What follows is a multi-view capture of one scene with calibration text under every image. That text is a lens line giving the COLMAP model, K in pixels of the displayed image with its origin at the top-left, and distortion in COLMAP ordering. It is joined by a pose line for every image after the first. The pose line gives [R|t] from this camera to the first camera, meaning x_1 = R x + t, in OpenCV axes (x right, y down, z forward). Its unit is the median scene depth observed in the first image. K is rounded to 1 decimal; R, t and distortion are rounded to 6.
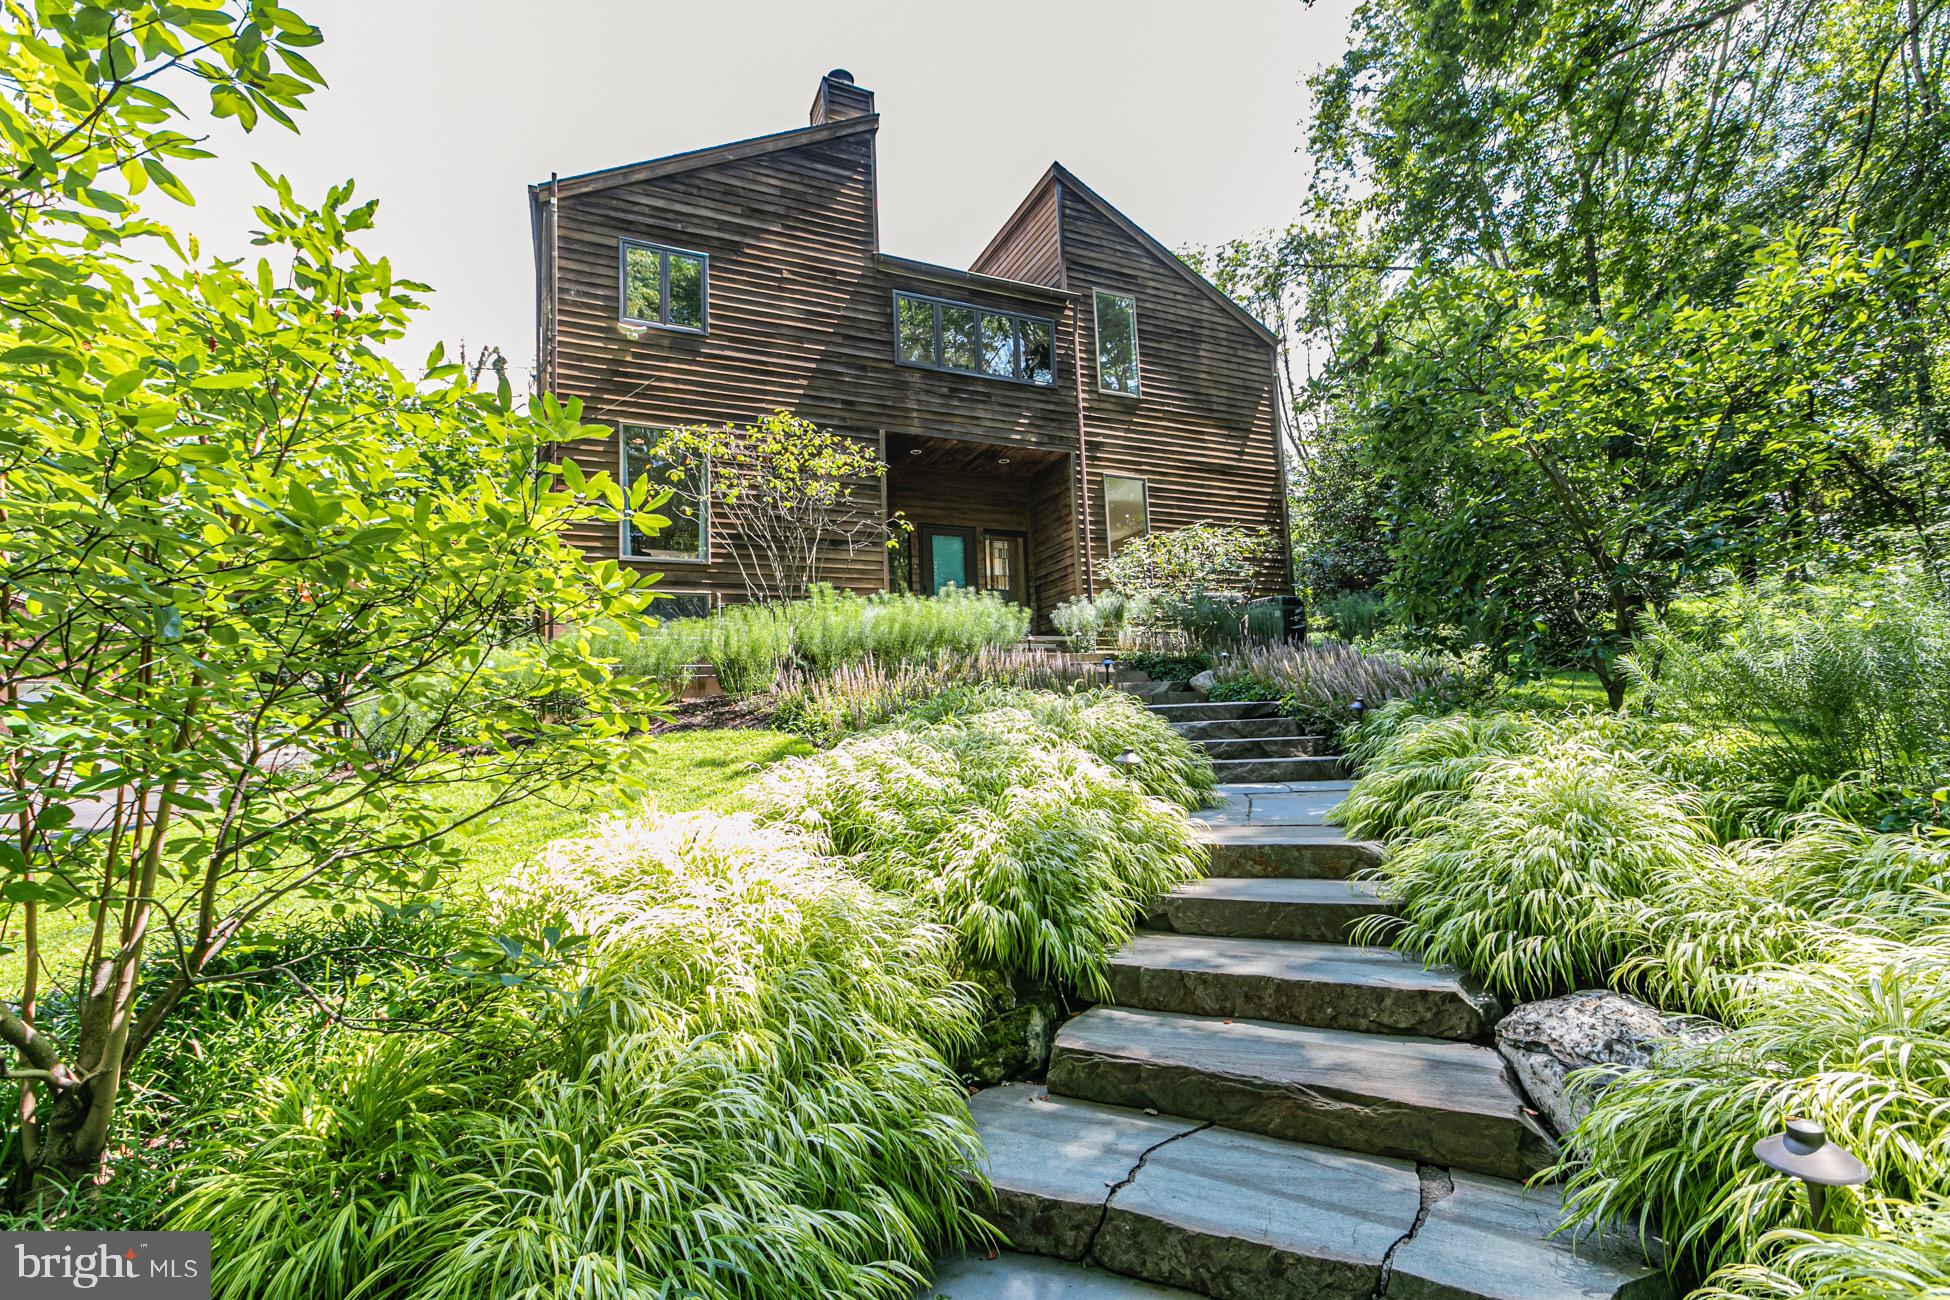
lens RADIAL K [[902.0, 0, 971.3], [0, 902.0, 622.6], [0, 0, 1]] dist [0.001143, 0.000171]
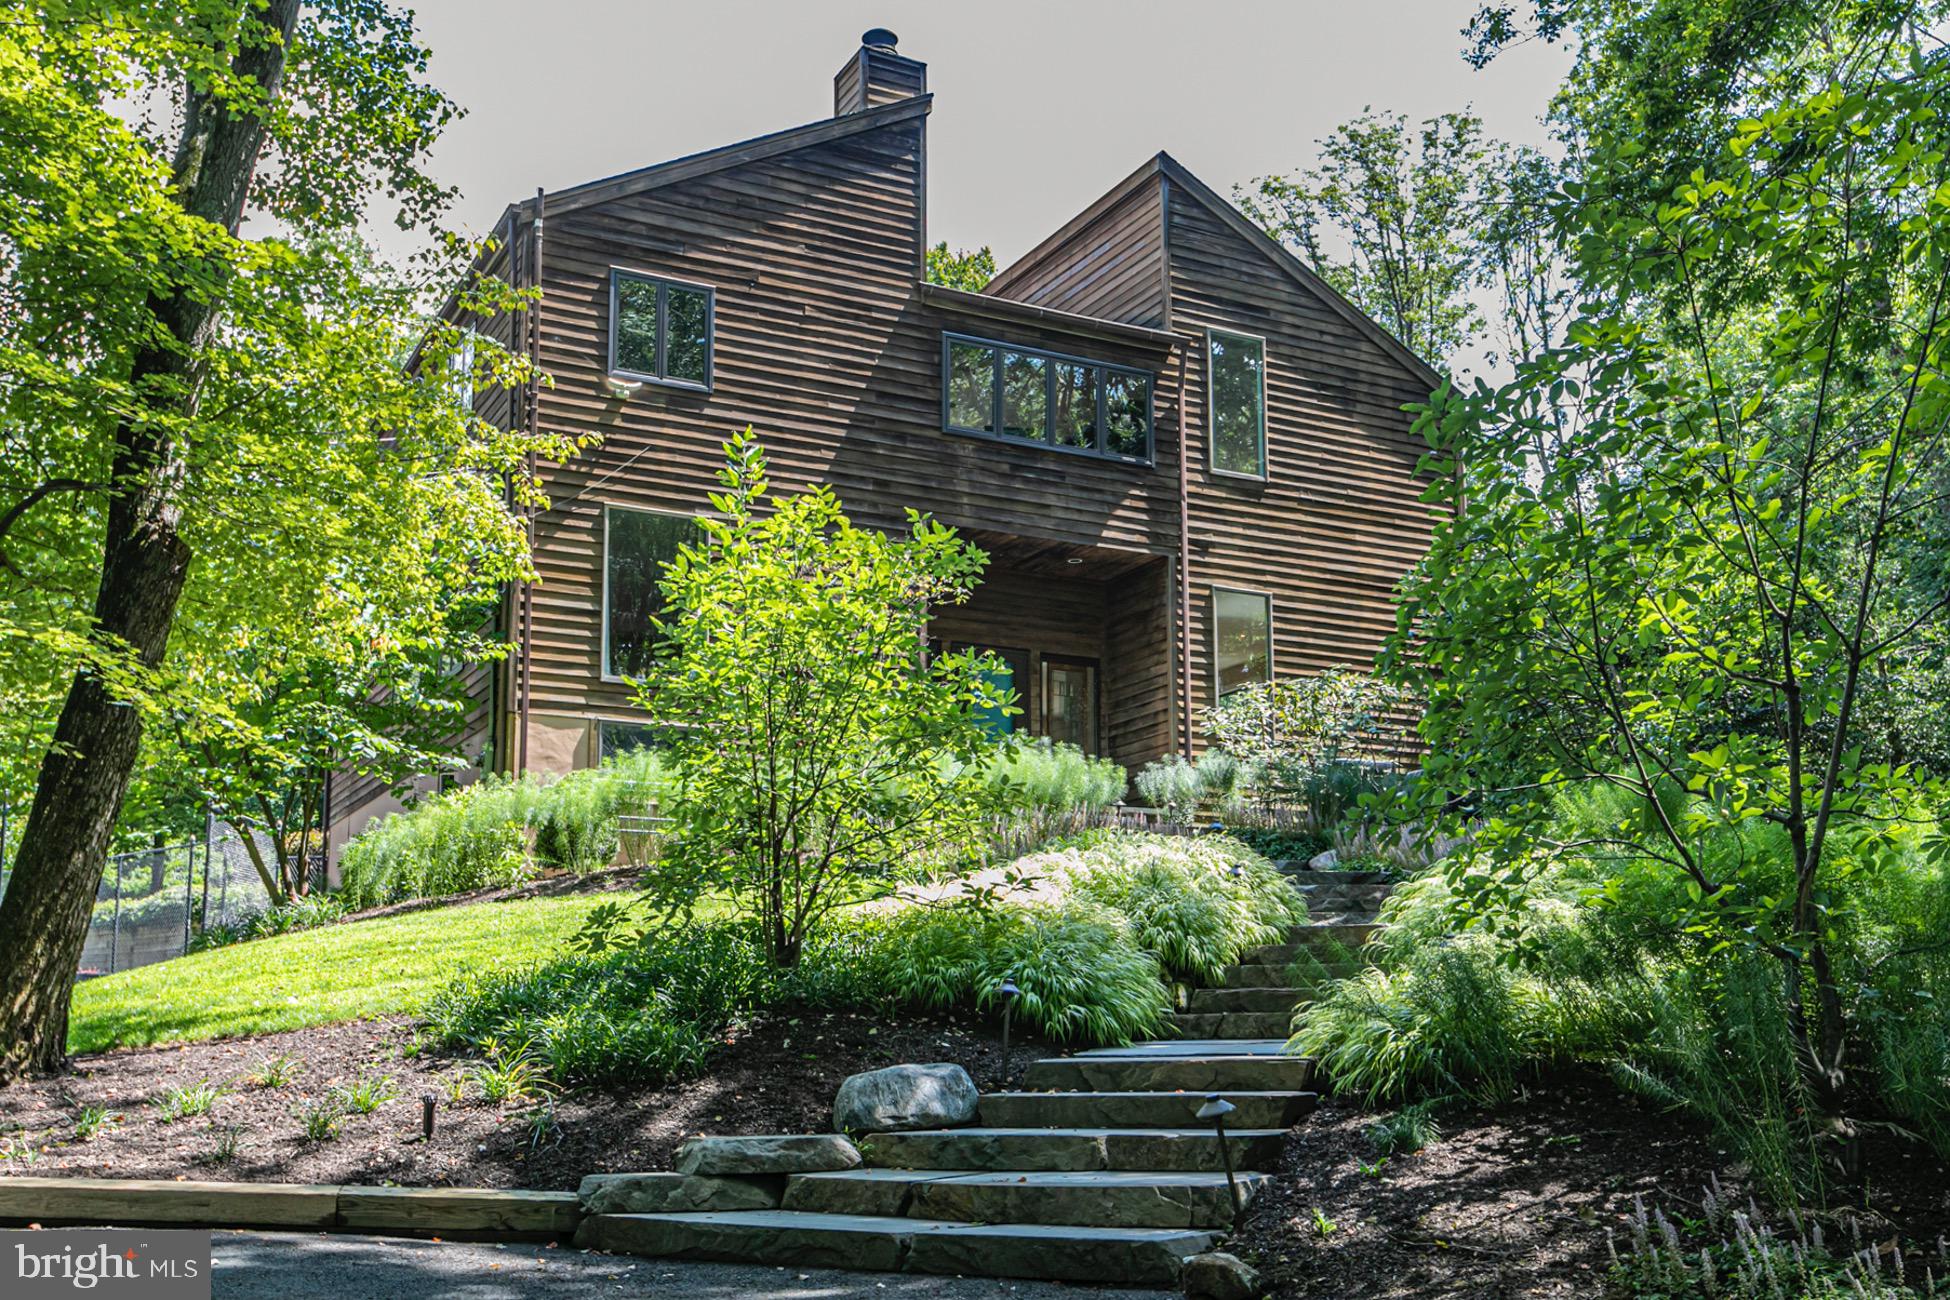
lens RADIAL K [[1941.9, 0, 975.0], [0, 1941.9, 650.0], [0, 0, 1]] dist [-0.052427, 0.004882]
pose [[0.998074, 0.051566, 0.034484, -0.101232], [-0.048812, 0.995881, -0.076413, 0.014971], [-0.038283, 0.074583, 0.996480, -0.575012]]
